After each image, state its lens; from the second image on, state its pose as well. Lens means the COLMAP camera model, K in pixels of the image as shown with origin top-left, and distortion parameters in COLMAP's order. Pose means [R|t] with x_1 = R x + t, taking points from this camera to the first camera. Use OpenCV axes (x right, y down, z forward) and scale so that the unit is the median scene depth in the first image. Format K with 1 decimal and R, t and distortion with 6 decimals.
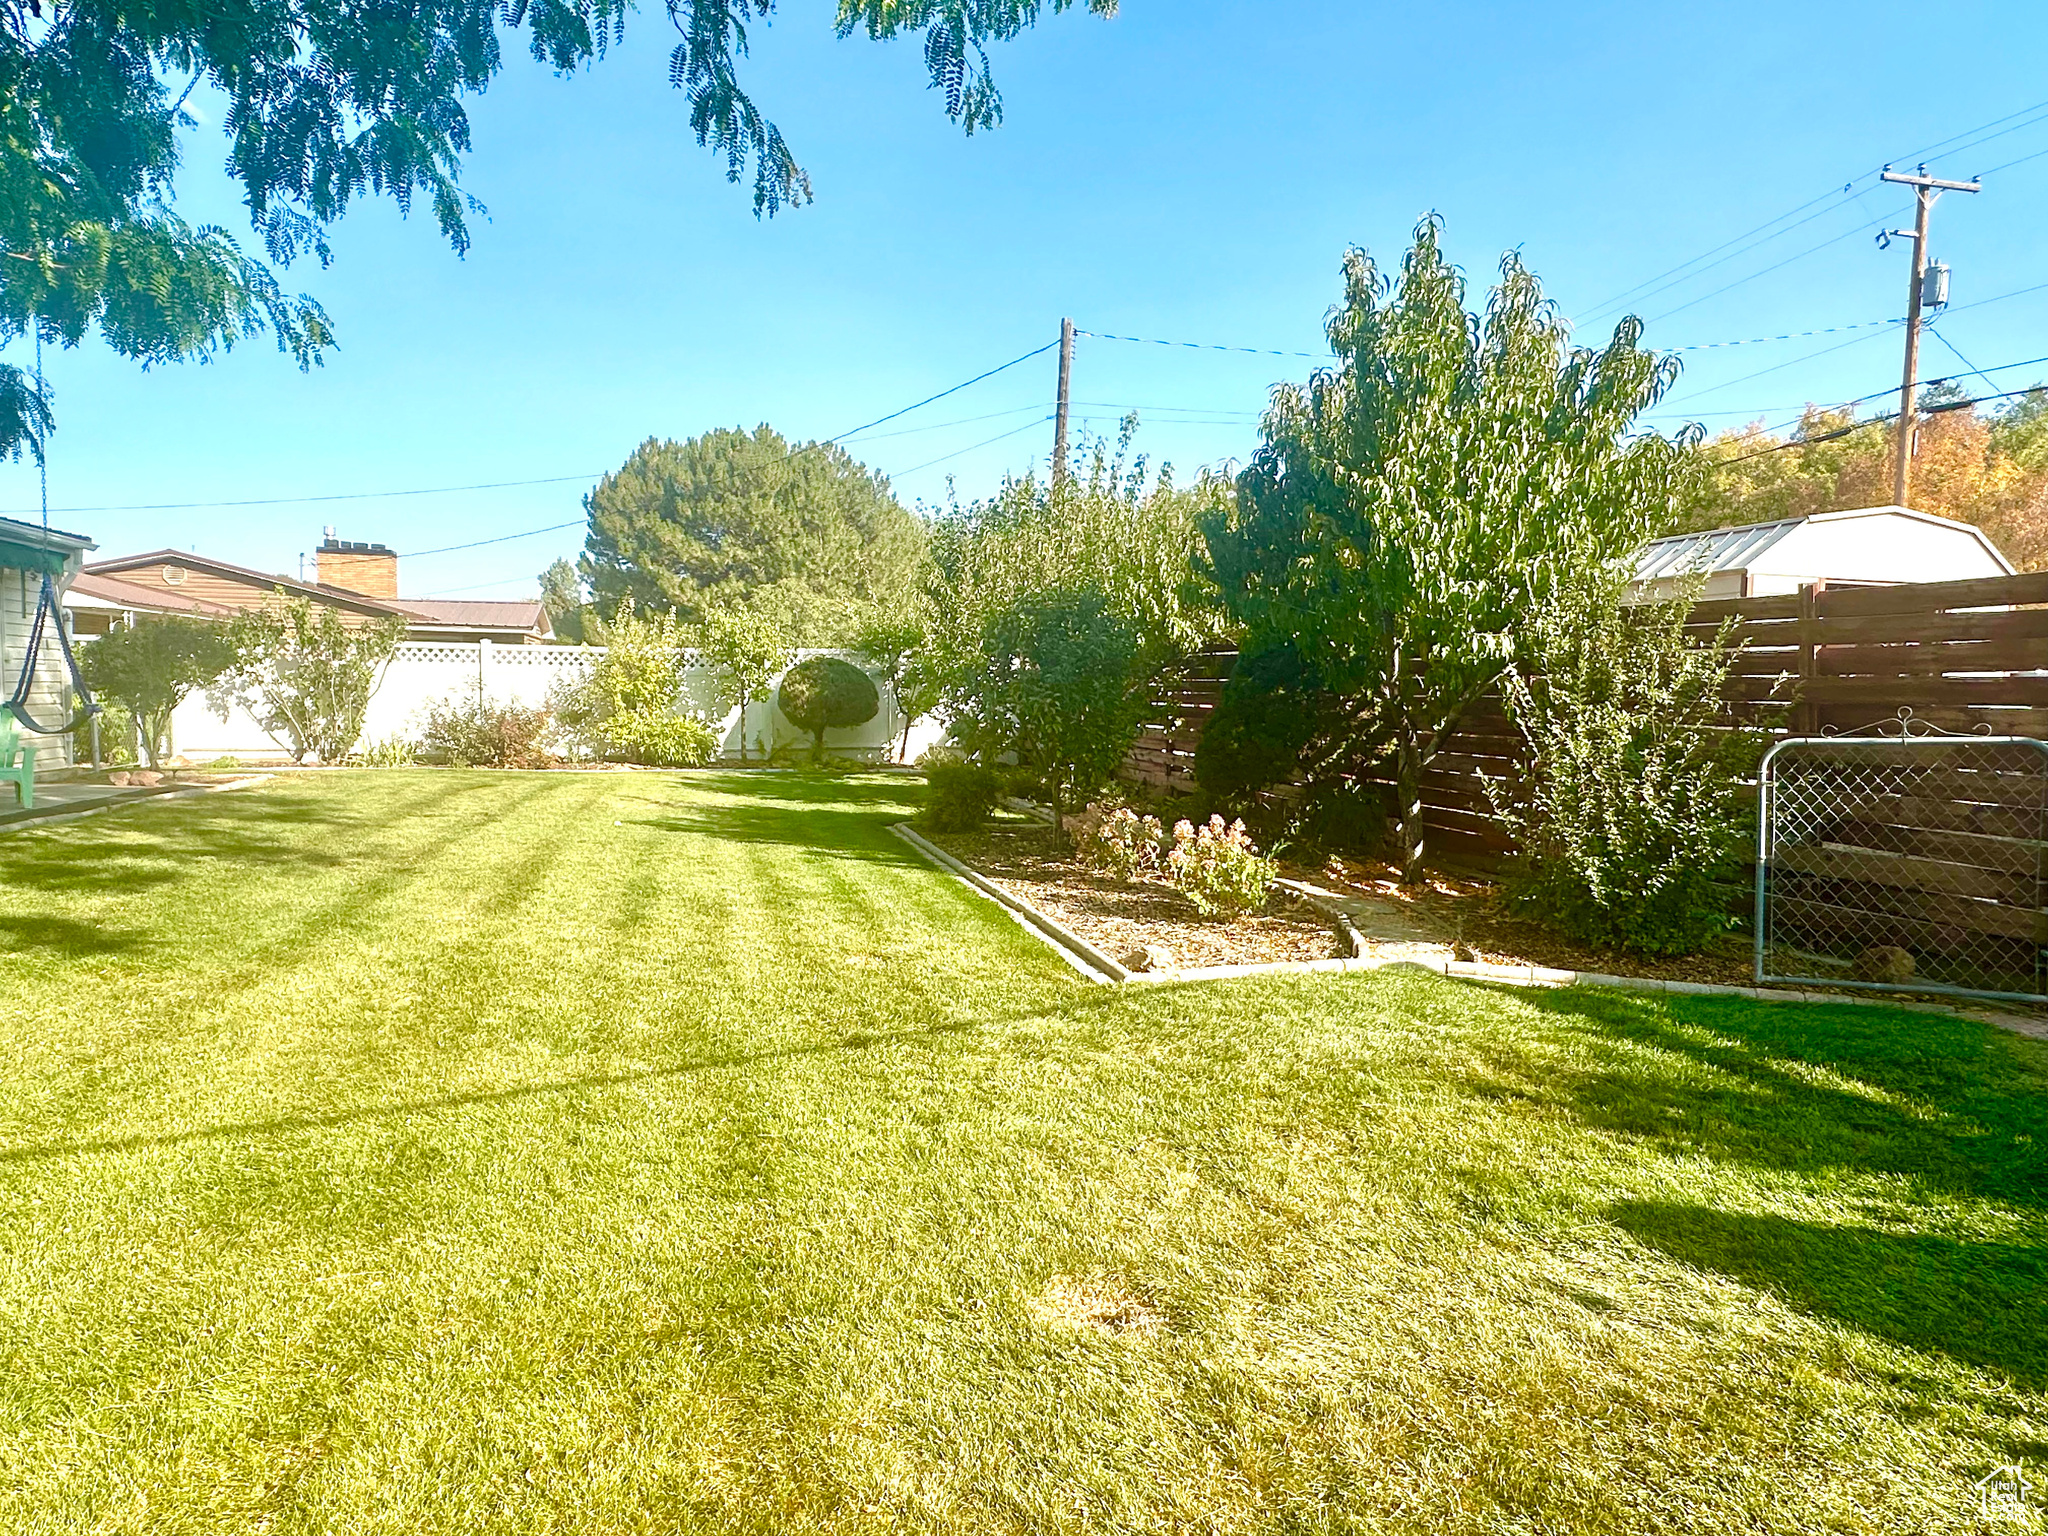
lens RADIAL K [[1211.0, 0, 1019.1], [0, 1211.0, 782.4], [0, 0, 1]] dist [-0.001647, 0.001100]
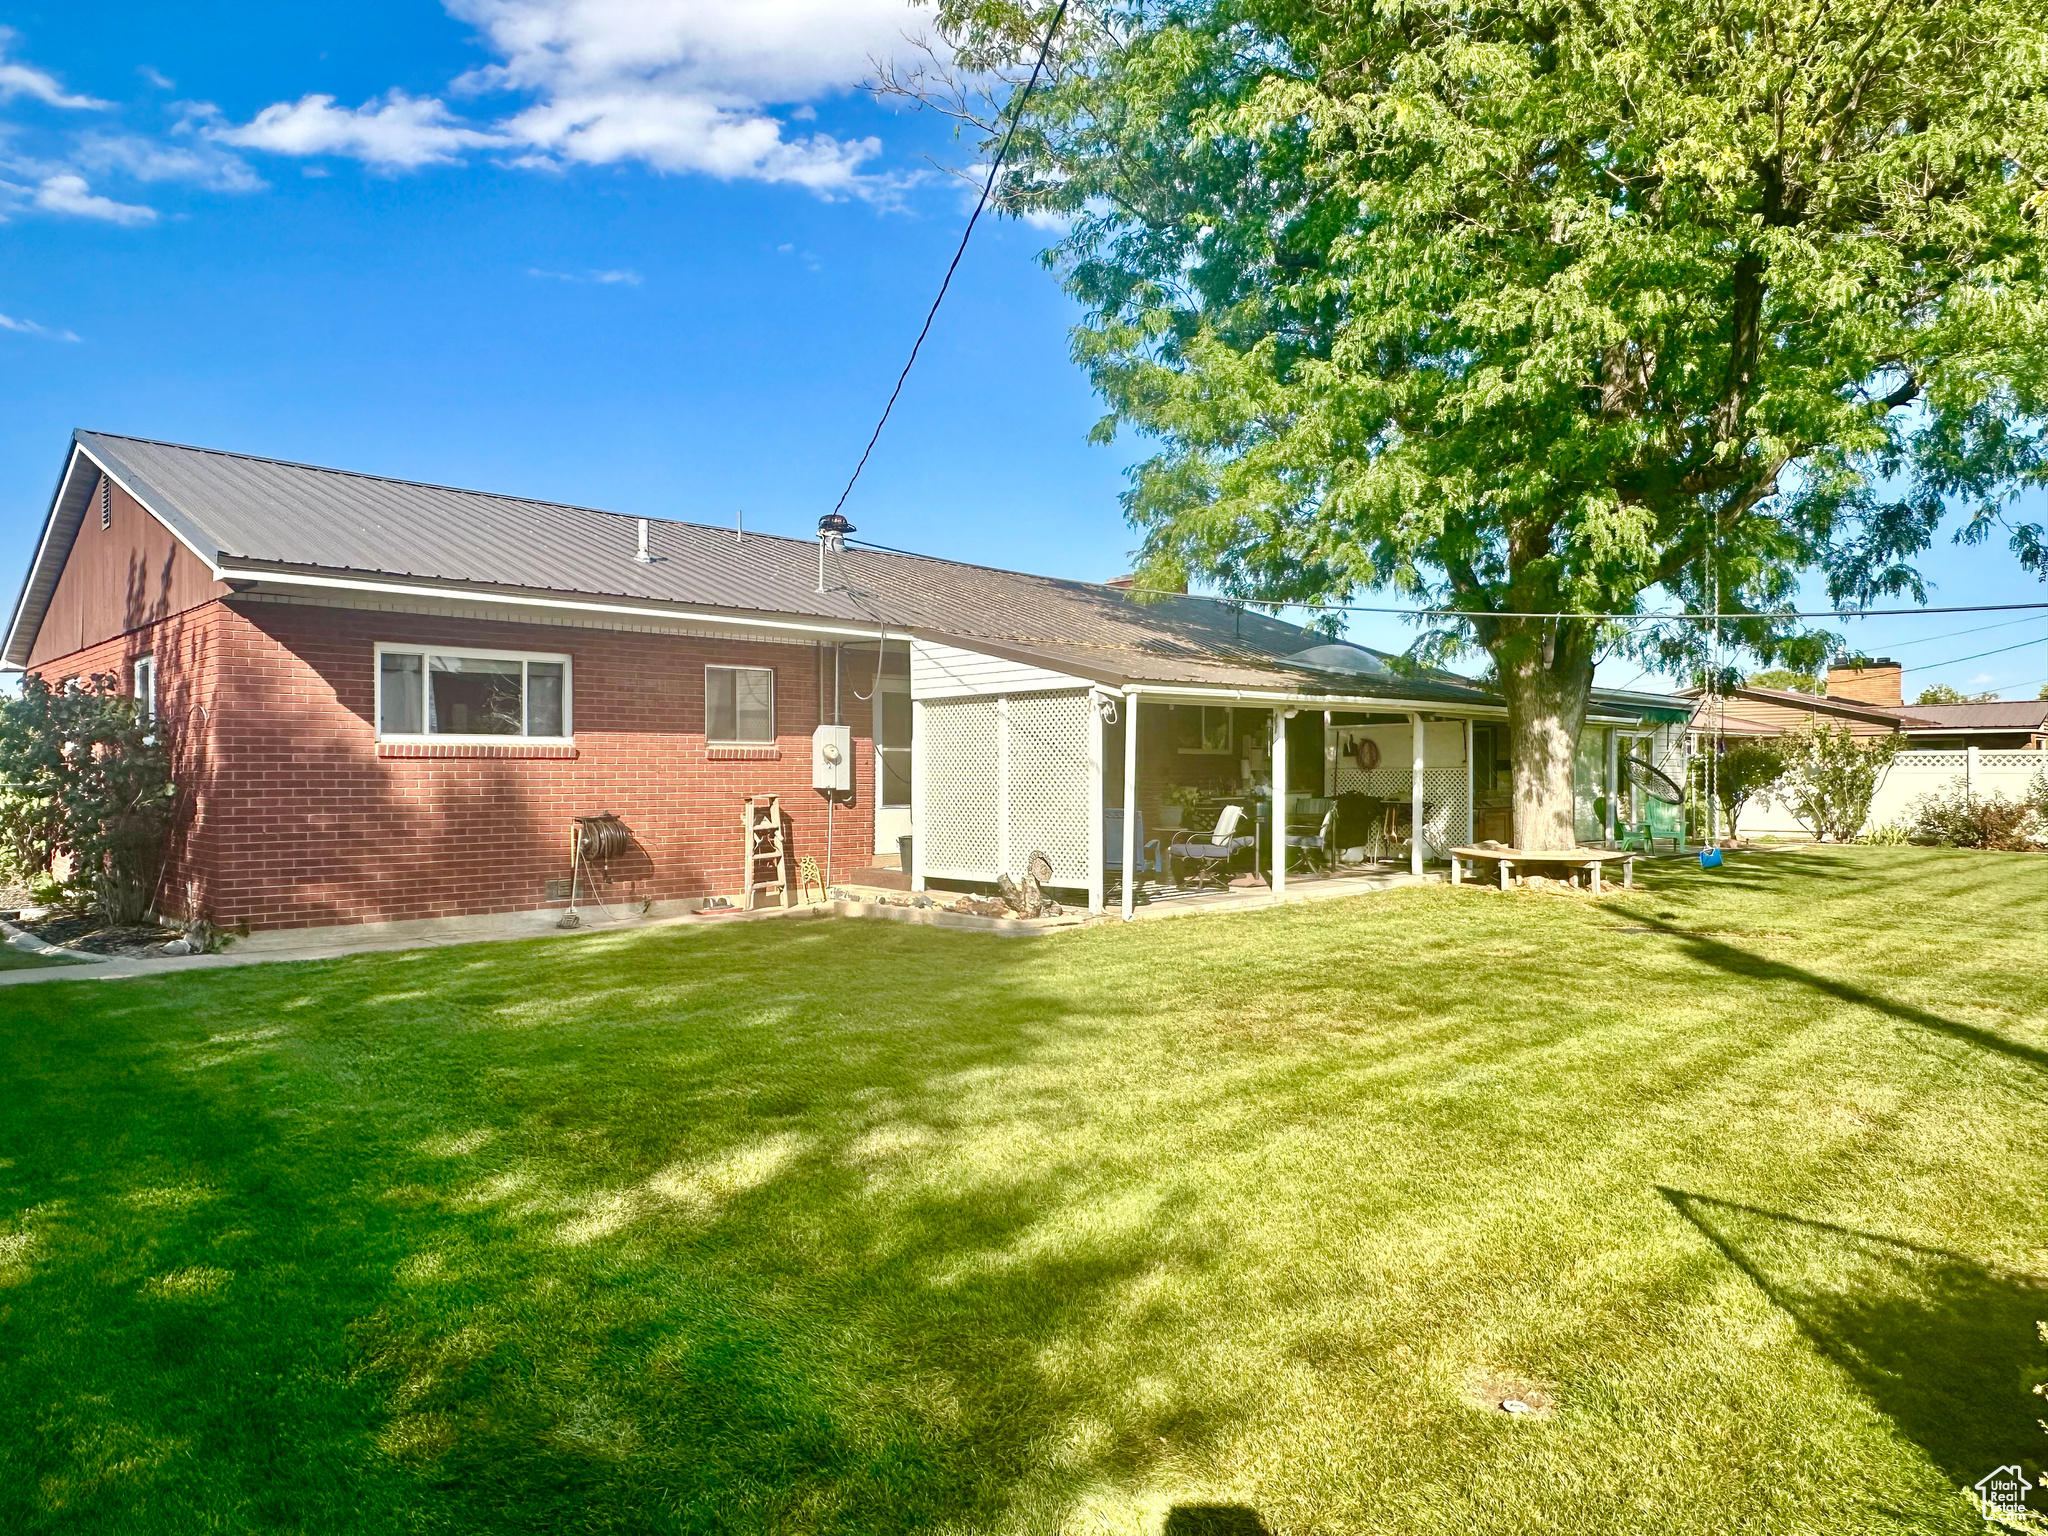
lens RADIAL K [[1317.3, 0, 1031.8], [0, 1317.3, 777.3], [0, 0, 1]] dist [0.002638, 0.002368]
pose [[0.491173, -0.015203, -0.870929, 0.268913], [-0.056984, 0.997145, -0.049543, 0.035836], [0.869196, 0.073964, 0.488905, -0.508947]]
